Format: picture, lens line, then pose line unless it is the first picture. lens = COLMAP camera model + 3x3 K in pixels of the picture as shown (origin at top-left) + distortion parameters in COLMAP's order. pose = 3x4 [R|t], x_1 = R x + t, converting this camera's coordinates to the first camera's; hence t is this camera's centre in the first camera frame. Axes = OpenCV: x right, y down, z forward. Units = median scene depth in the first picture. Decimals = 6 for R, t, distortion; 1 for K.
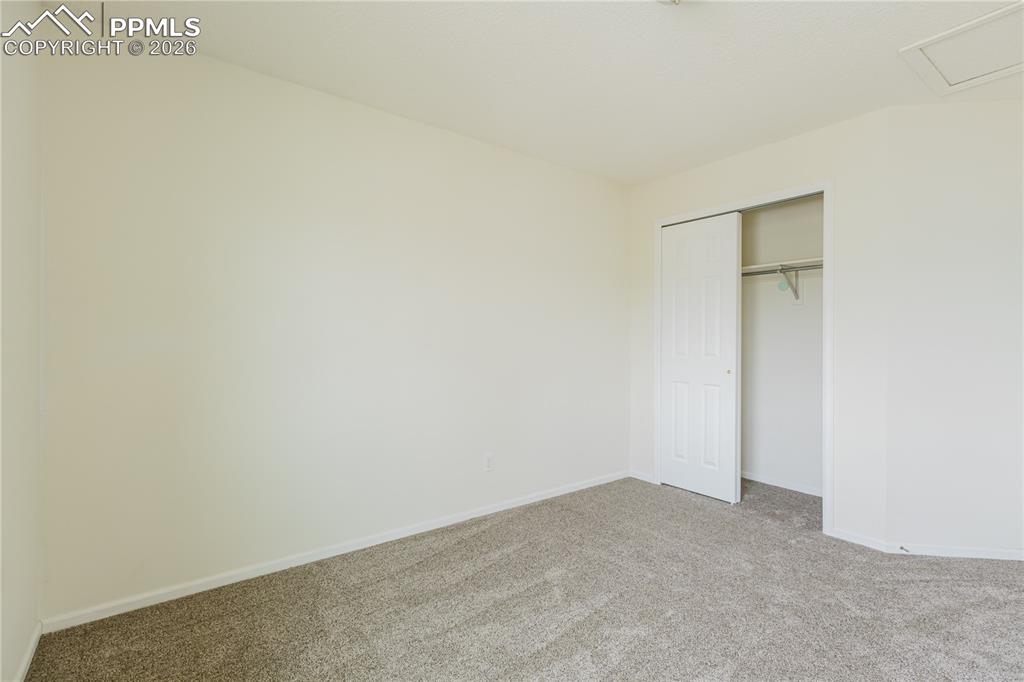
lens RADIAL K [[465.1, 0, 511.0], [0, 465.1, 340.6], [0, 0, 1]] dist [0.007353, -0.000921]
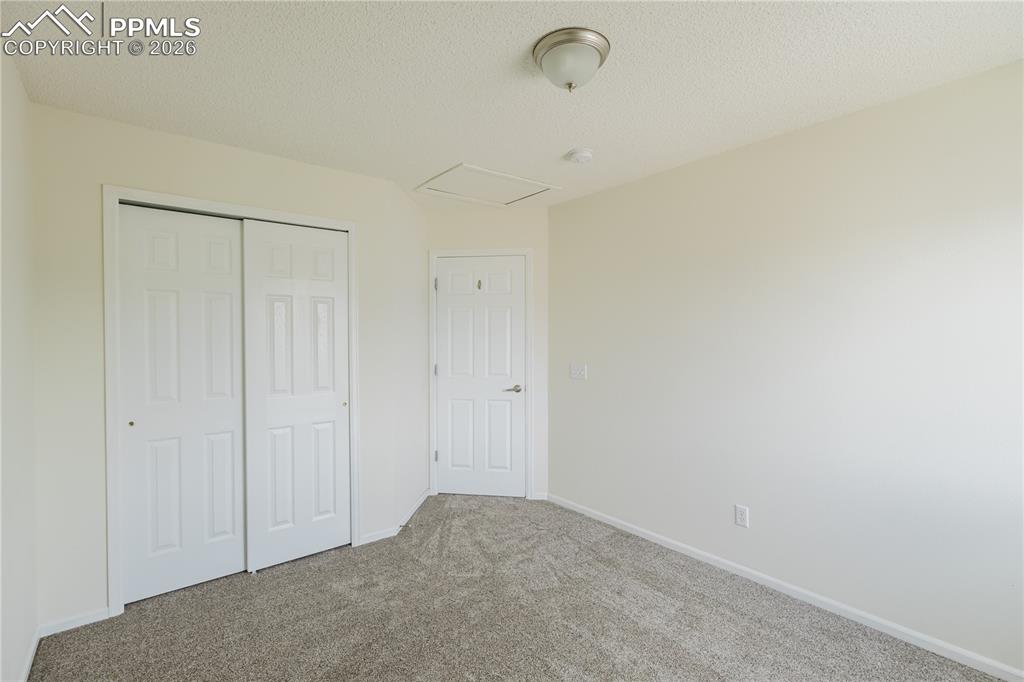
lens RADIAL K [[465.1, 0, 514.9], [0, 465.1, 340.2], [0, 0, 1]] dist [0.007353, -0.000921]
pose [[-0.004024, 0.018809, 0.999815, -0.483283], [0.031380, 0.999333, -0.018673, -0.017120], [-0.999499, 0.031299, -0.004611, 0.832421]]
